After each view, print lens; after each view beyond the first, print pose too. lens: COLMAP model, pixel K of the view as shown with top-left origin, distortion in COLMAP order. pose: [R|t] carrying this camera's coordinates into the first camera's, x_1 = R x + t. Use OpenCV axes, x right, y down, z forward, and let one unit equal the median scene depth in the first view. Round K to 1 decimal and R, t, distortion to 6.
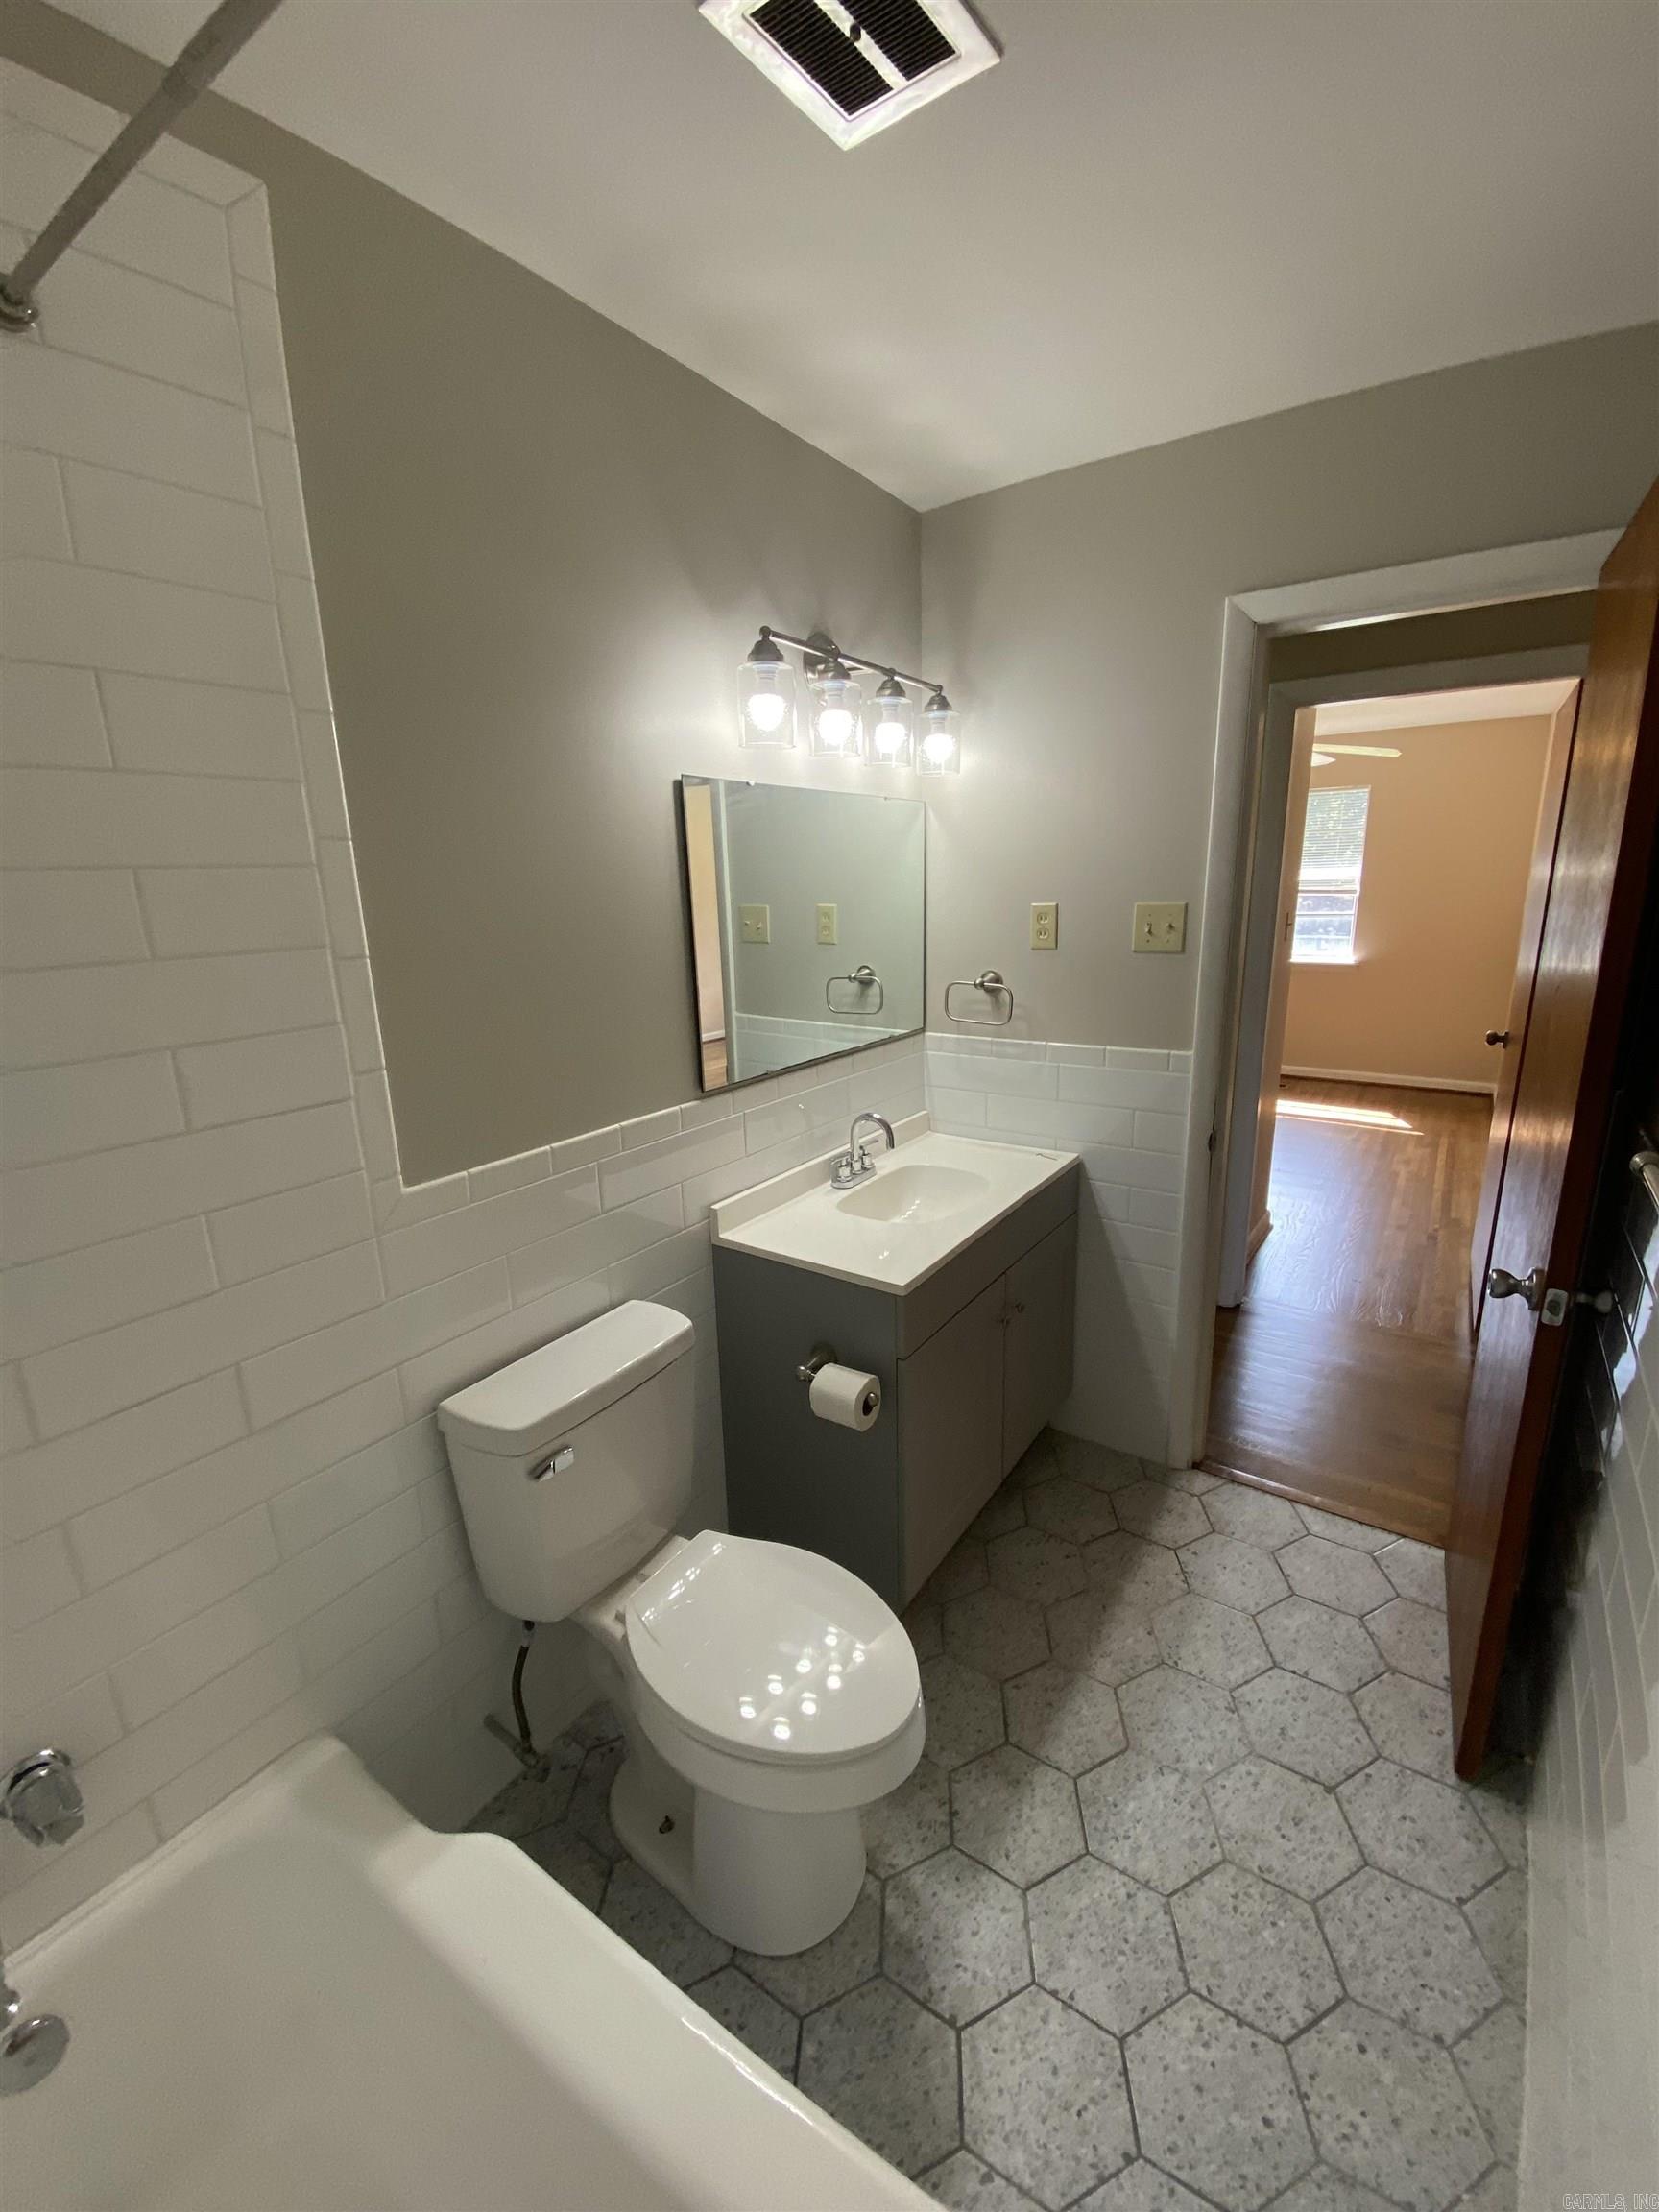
lens RADIAL K [[894.7, 0, 829.6], [0, 894.7, 1097.6], [0, 0, 1]] dist [-0.046994, -0.001659]
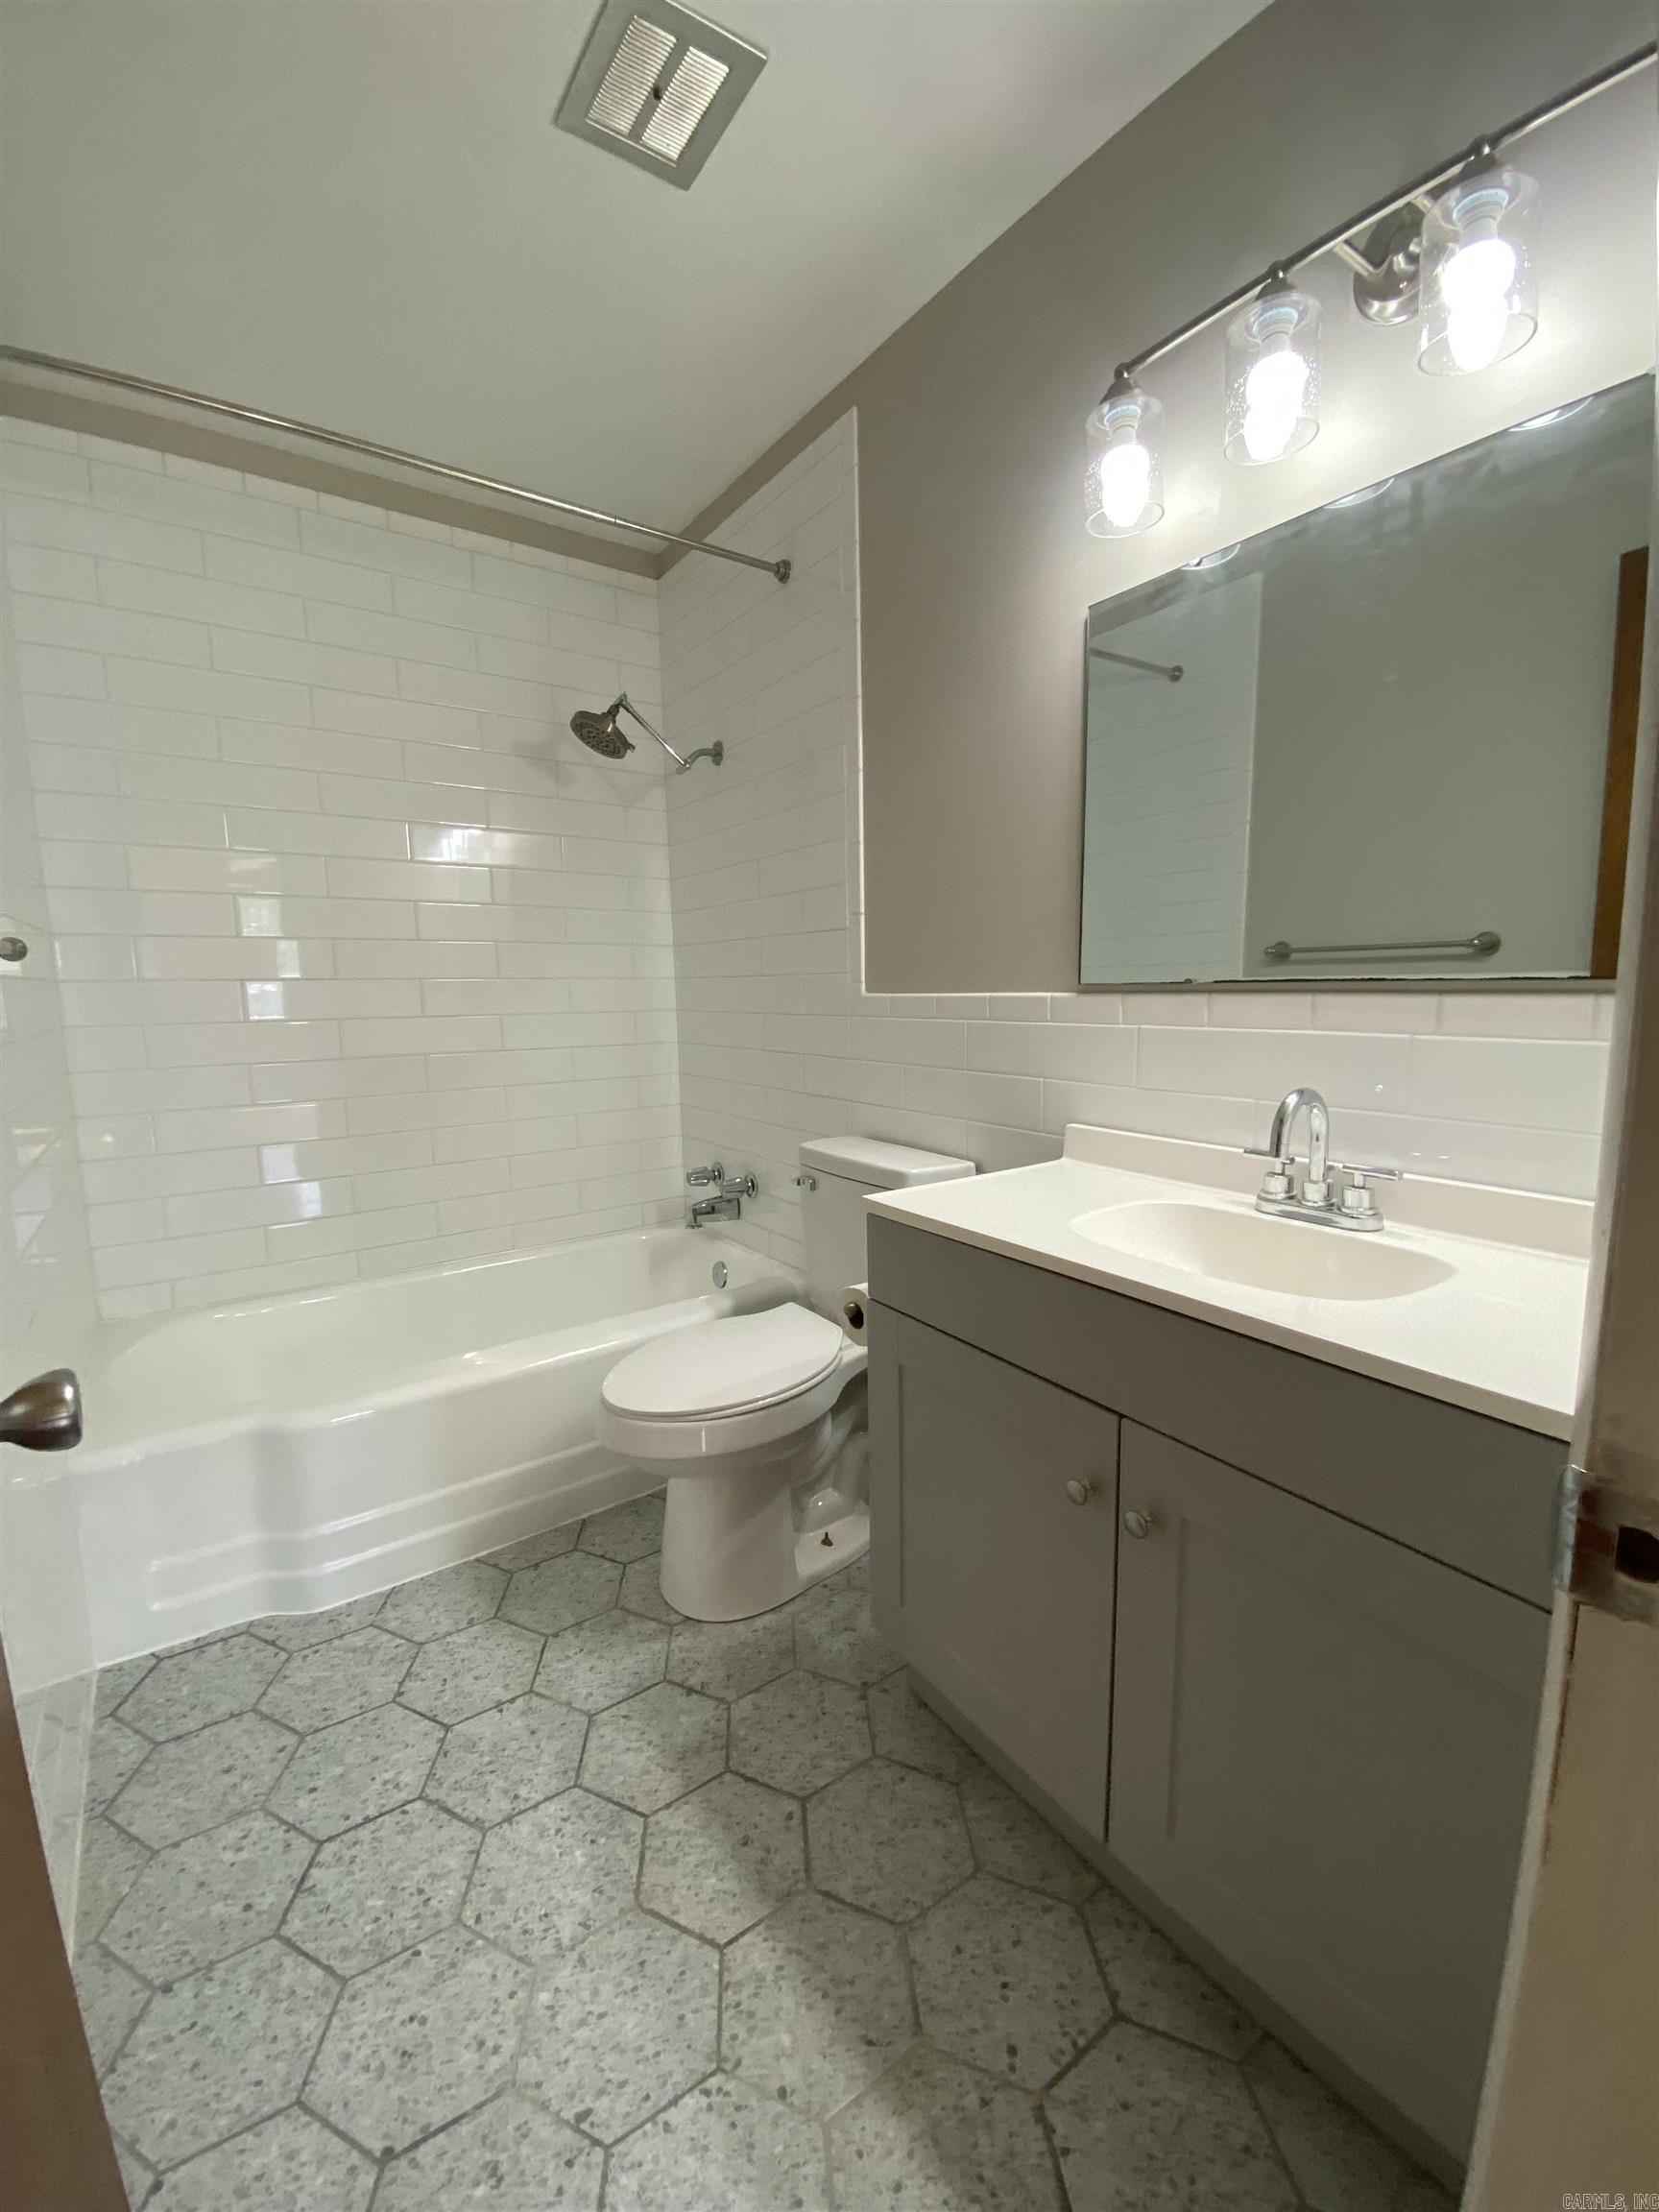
lens RADIAL K [[894.7, 0, 832.9], [0, 894.7, 1114.9], [0, 0, 1]] dist [-0.046994, -0.001659]
pose [[-0.354431, 0.173821, -0.918784, 0.922602], [-0.203047, 0.944820, 0.257074, -0.062309], [0.912771, 0.277672, -0.299580, 1.336524]]
